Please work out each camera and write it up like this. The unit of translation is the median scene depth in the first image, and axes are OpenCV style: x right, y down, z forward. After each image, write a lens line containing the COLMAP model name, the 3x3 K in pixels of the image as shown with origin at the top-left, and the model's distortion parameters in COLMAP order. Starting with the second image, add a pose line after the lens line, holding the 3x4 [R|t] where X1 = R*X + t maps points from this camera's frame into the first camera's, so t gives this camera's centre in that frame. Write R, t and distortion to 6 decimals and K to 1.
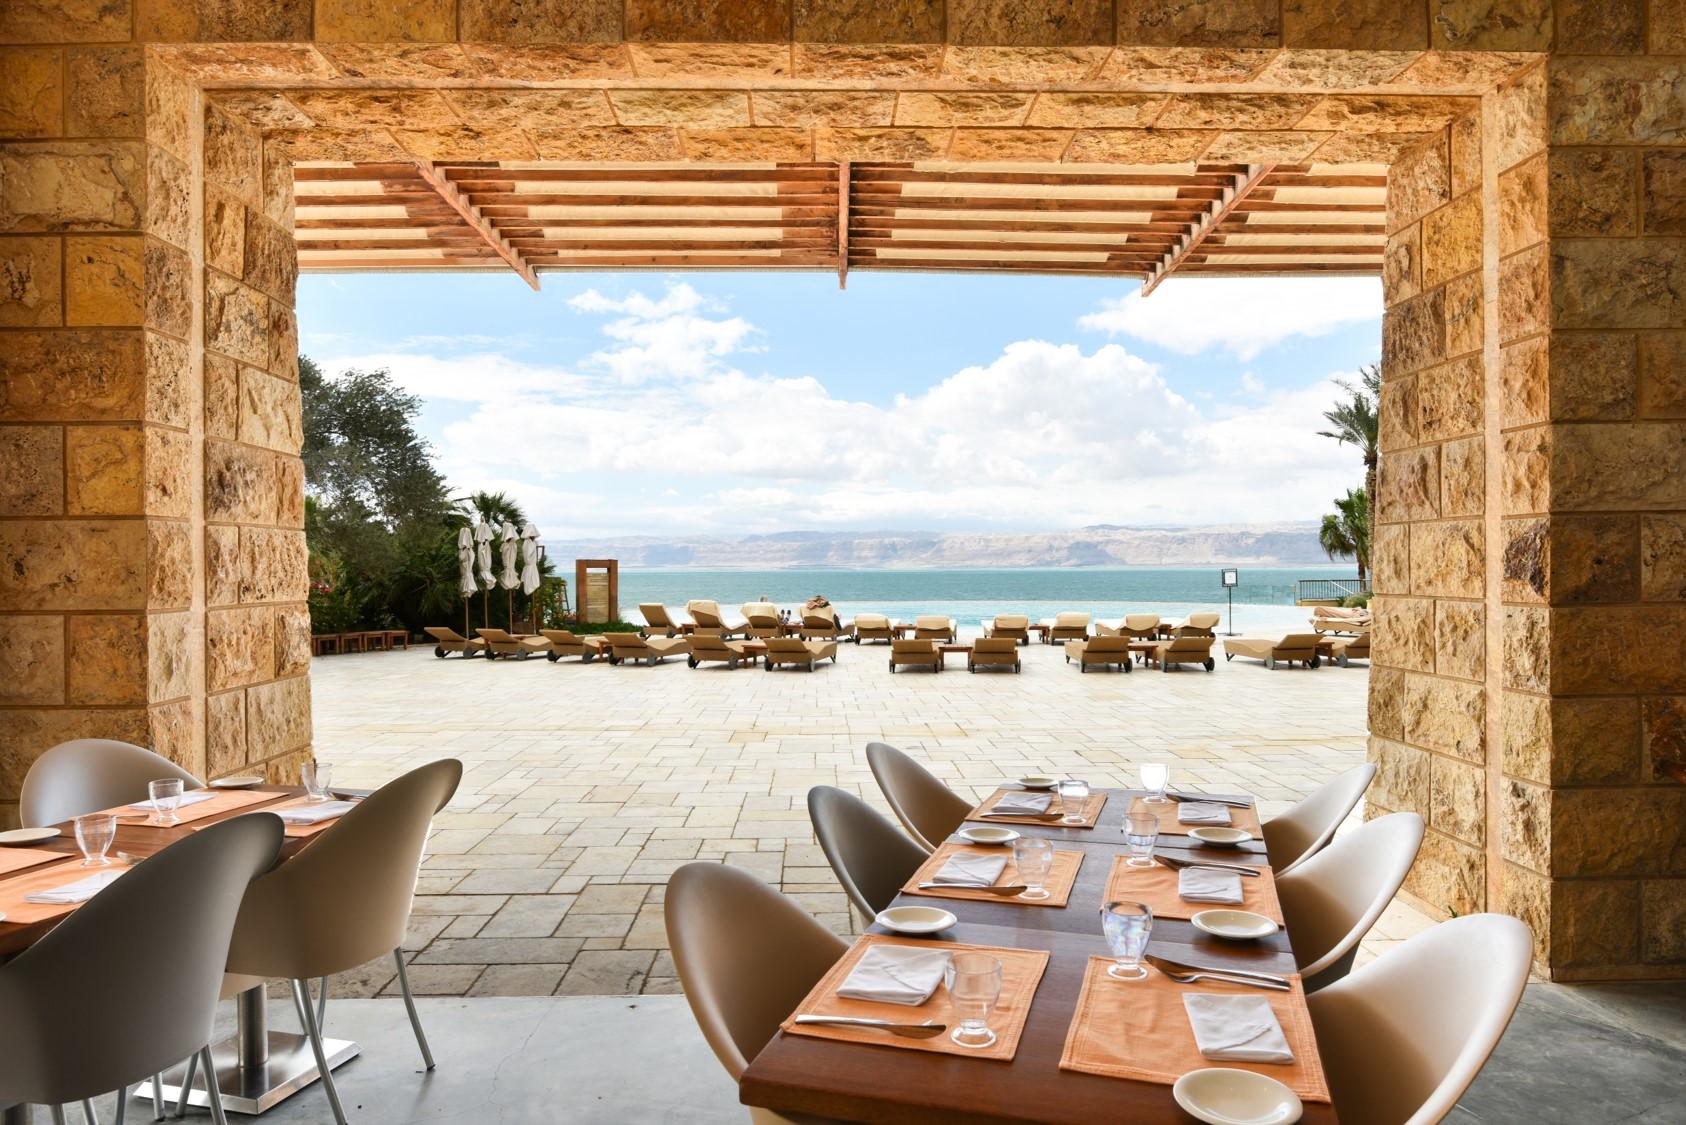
lens RADIAL K [[939.1, 0, 852.5], [0, 939.1, 563.0], [0, 0, 1]] dist [-0.001611, -0.000444]
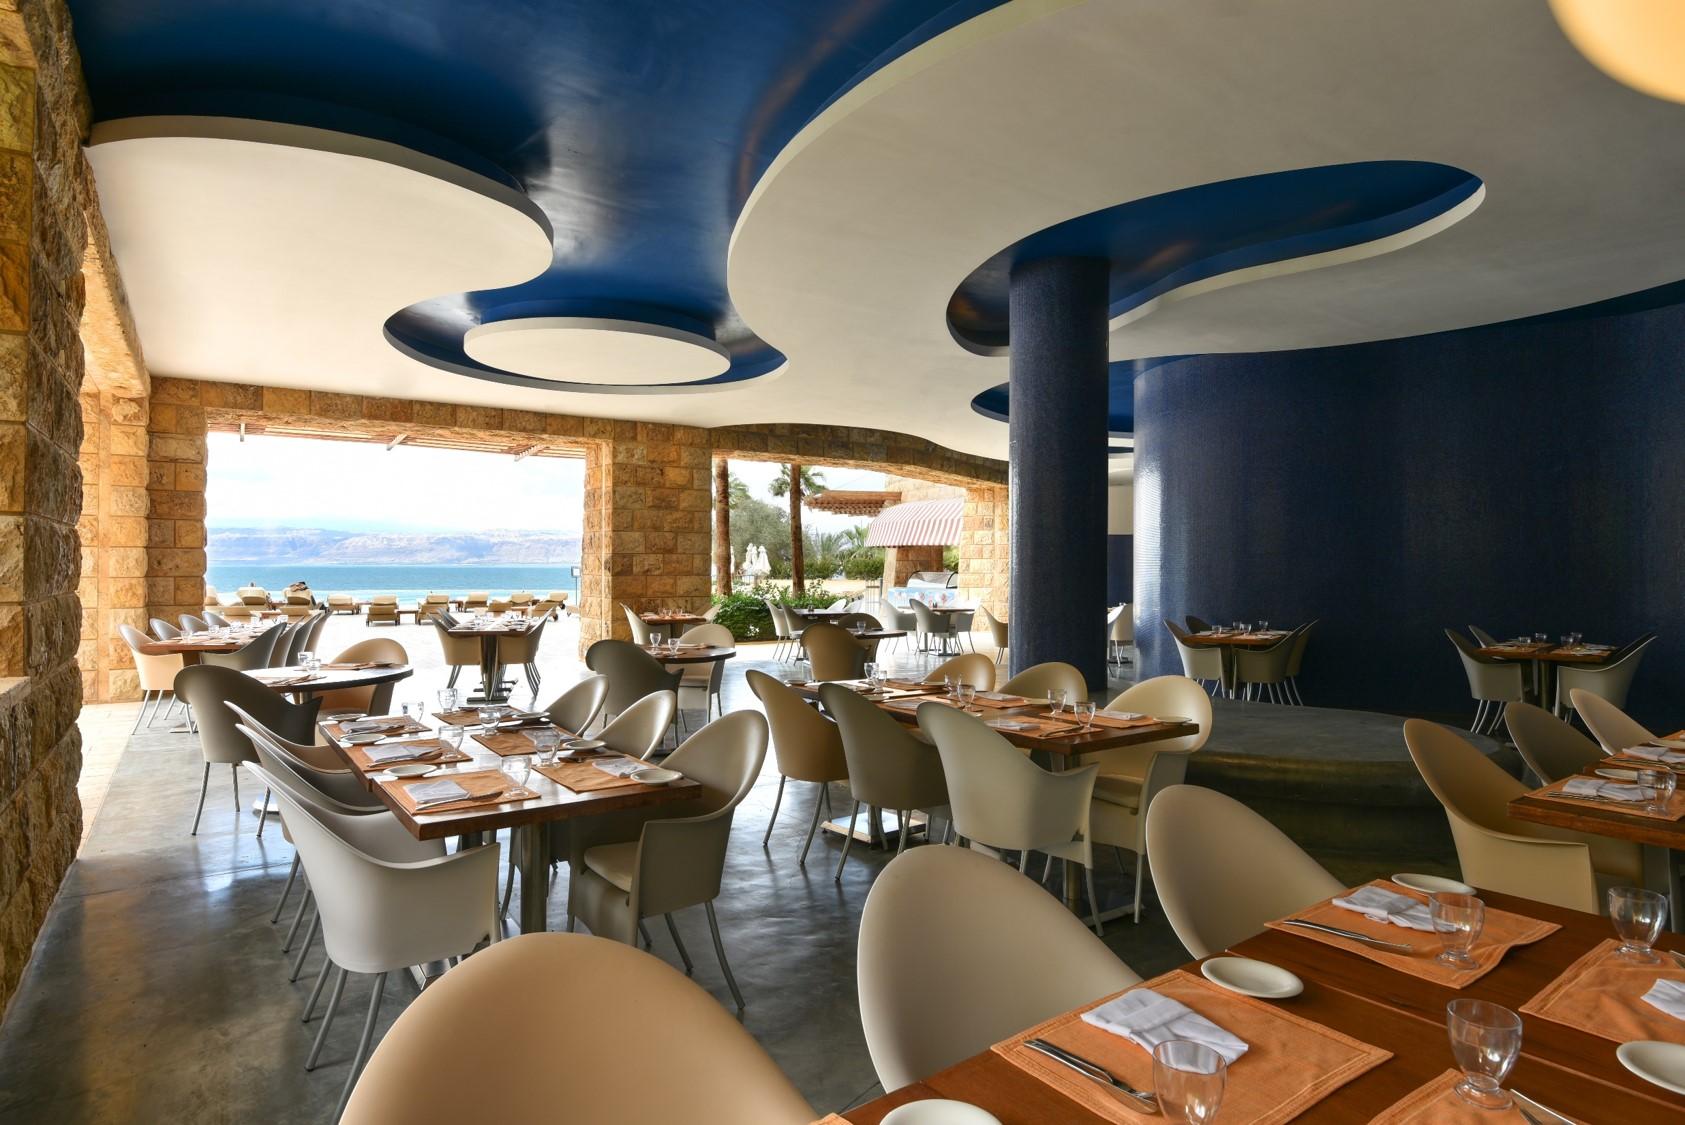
lens RADIAL K [[938.6, 0, 849.9], [0, 938.6, 560.8], [0, 0, 1]] dist [-0.001611, -0.000444]
pose [[0.813953, 0.011824, 0.580811, -0.775329], [-0.011851, 0.999923, -0.003748, -0.017584], [-0.580810, -0.003832, 0.814030, -2.902439]]
